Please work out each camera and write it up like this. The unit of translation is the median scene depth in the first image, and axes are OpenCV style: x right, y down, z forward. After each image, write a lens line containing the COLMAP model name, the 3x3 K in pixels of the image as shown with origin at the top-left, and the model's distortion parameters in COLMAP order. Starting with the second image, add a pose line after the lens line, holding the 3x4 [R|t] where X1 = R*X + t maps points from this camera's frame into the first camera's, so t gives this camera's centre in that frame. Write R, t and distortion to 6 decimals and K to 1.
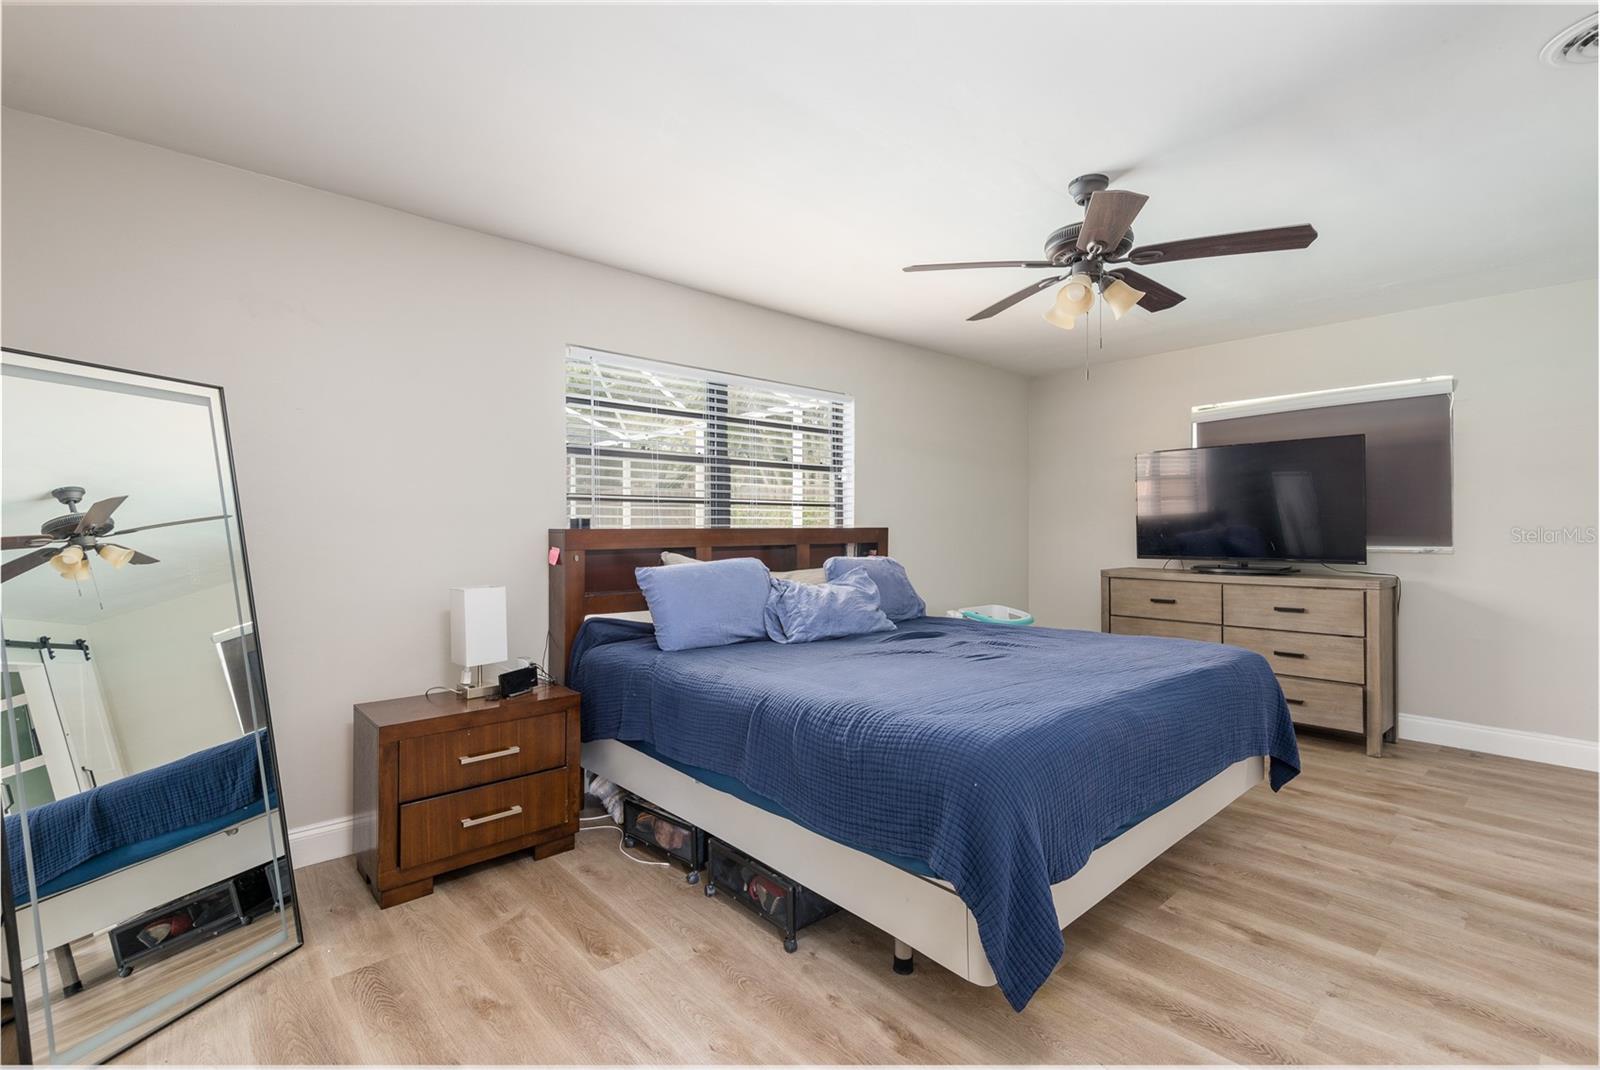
lens RADIAL K [[714.7, 0, 804.3], [0, 714.7, 529.5], [0, 0, 1]] dist [0.021022, -0.014950]
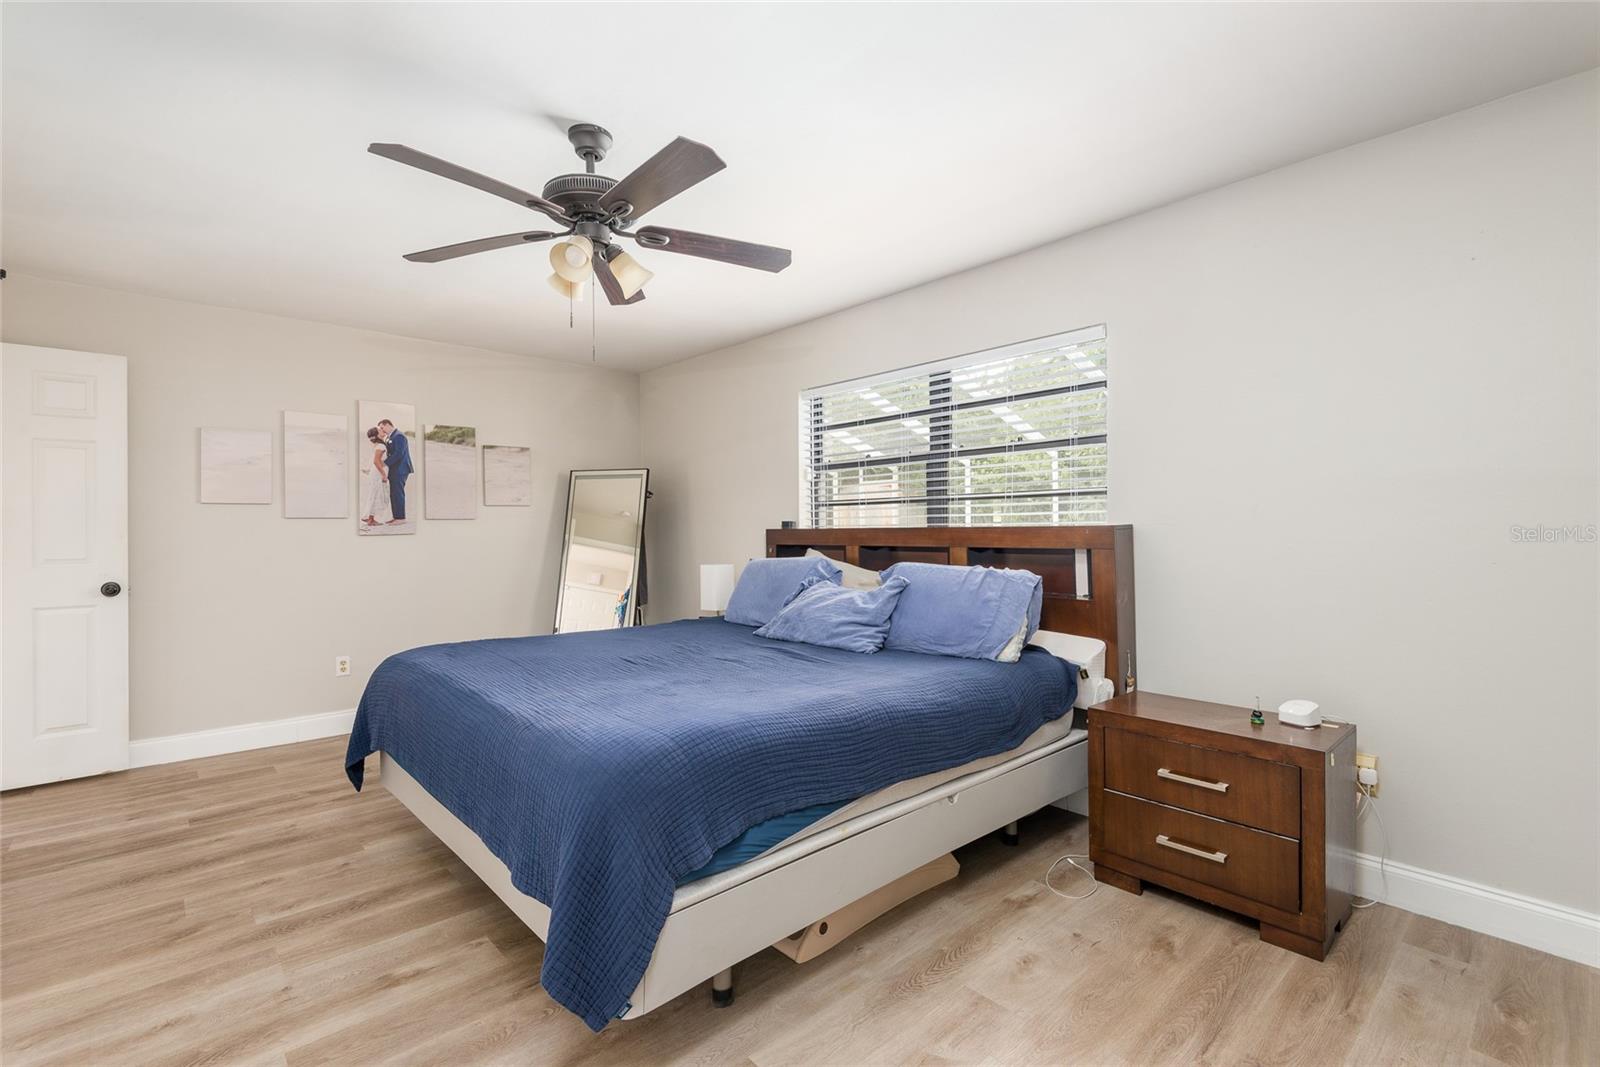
lens RADIAL K [[727.7, 0, 801.2], [0, 727.7, 529.7], [0, 0, 1]] dist [0.005495, -0.000247]
pose [[0.005967, 0.004044, -0.999974, 0.837942], [0.010406, 0.999937, 0.004106, -0.004472], [0.999928, -0.010430, 0.005924, 0.816787]]
